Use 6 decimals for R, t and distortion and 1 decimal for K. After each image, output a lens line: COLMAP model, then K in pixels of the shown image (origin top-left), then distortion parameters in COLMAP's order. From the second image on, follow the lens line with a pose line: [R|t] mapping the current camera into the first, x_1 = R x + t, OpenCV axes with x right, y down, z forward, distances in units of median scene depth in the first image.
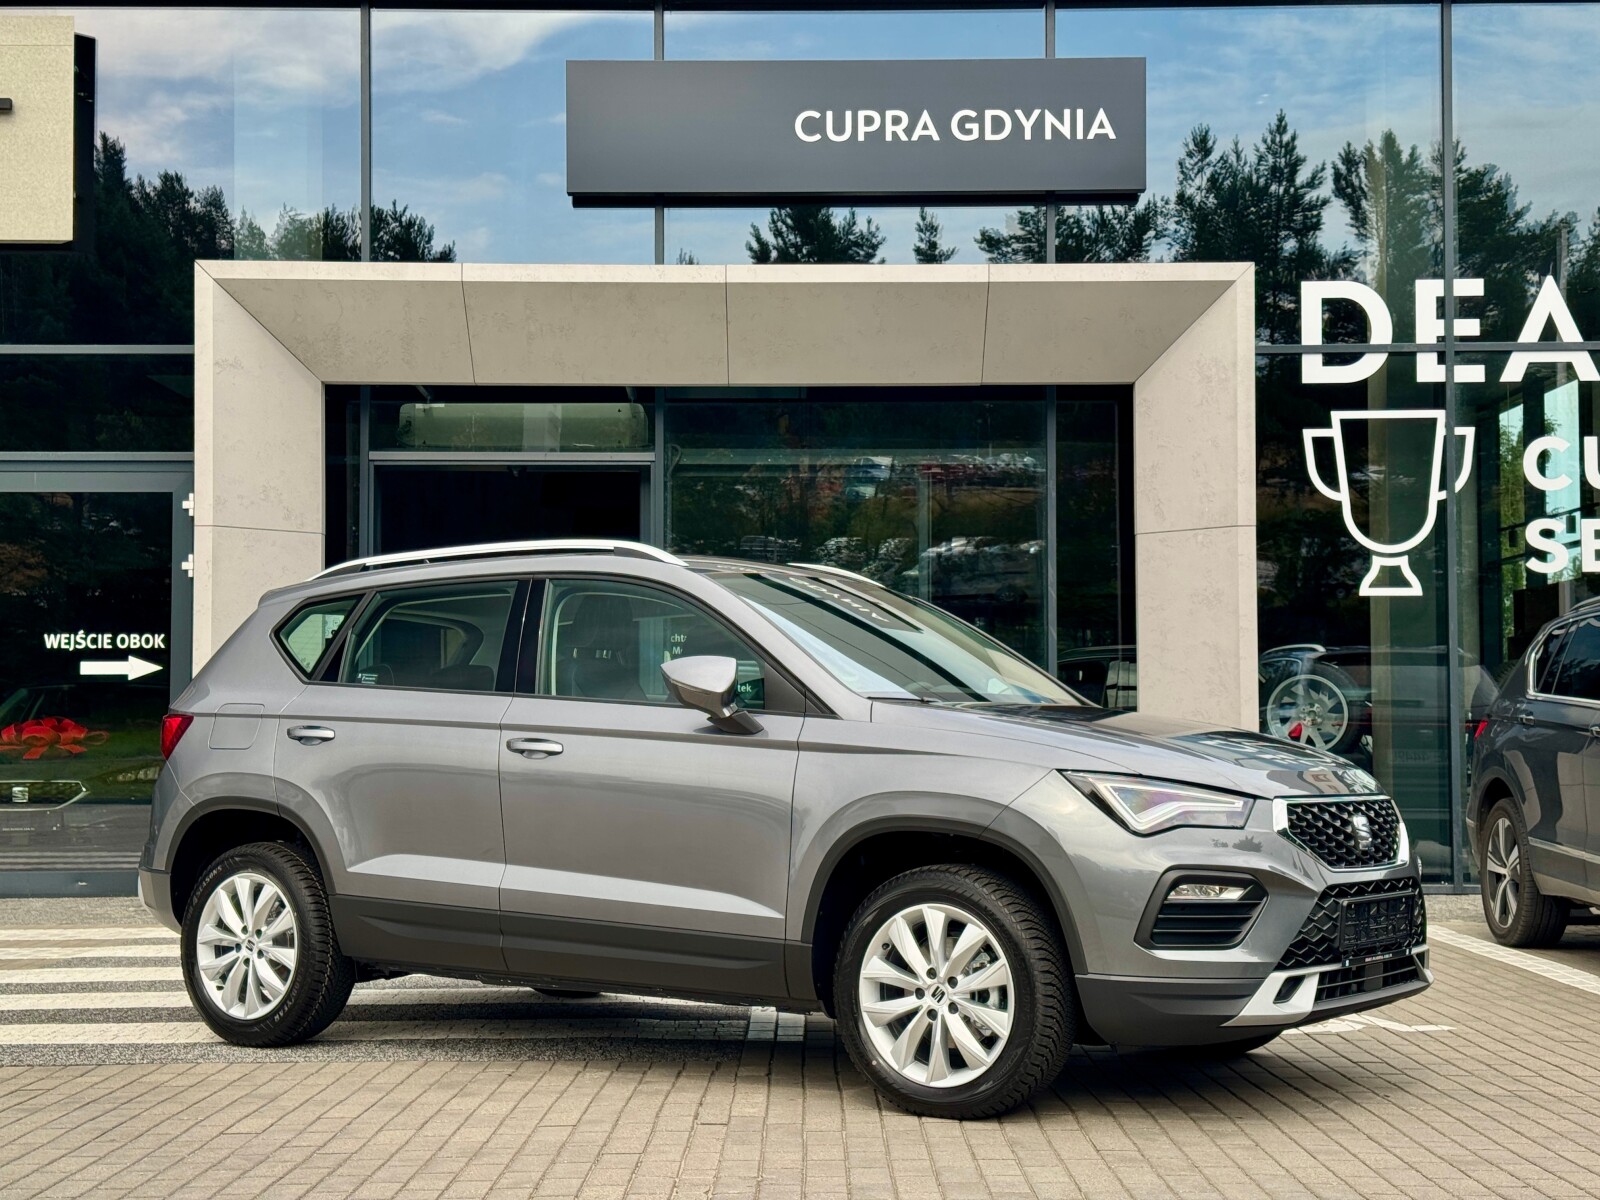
lens RADIAL K [[2258.9, 0, 814.3], [0, 2258.9, 601.3], [0, 0, 1]] dist [0.113397, 0.000000]
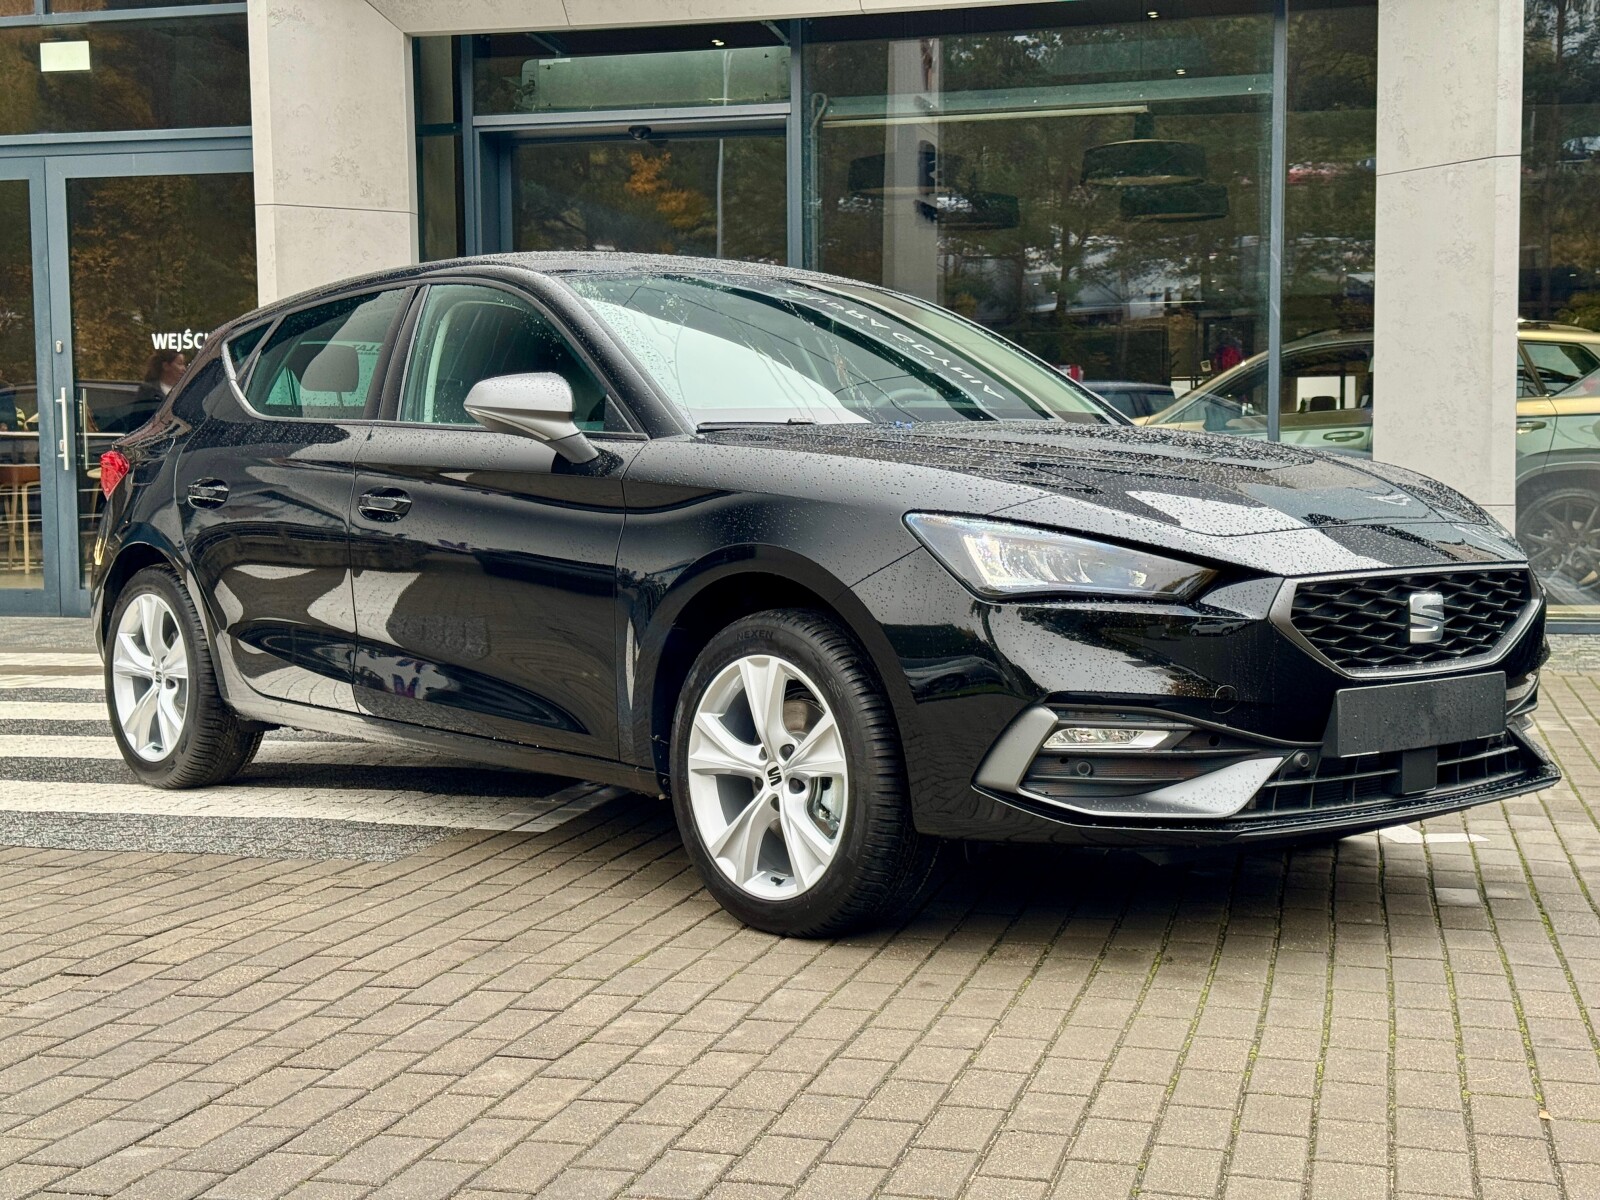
lens RADIAL K [[2258.9, 0, 800.2], [0, 2258.9, 569.5], [0, 0, 1]] dist [0.113397, 0.000000]
pose [[0.969402, 0.005968, -0.245408, 0.139228], [0.019992, 0.994465, 0.103153, 0.019126], [0.244665, -0.104903, 0.963916, 0.174553]]
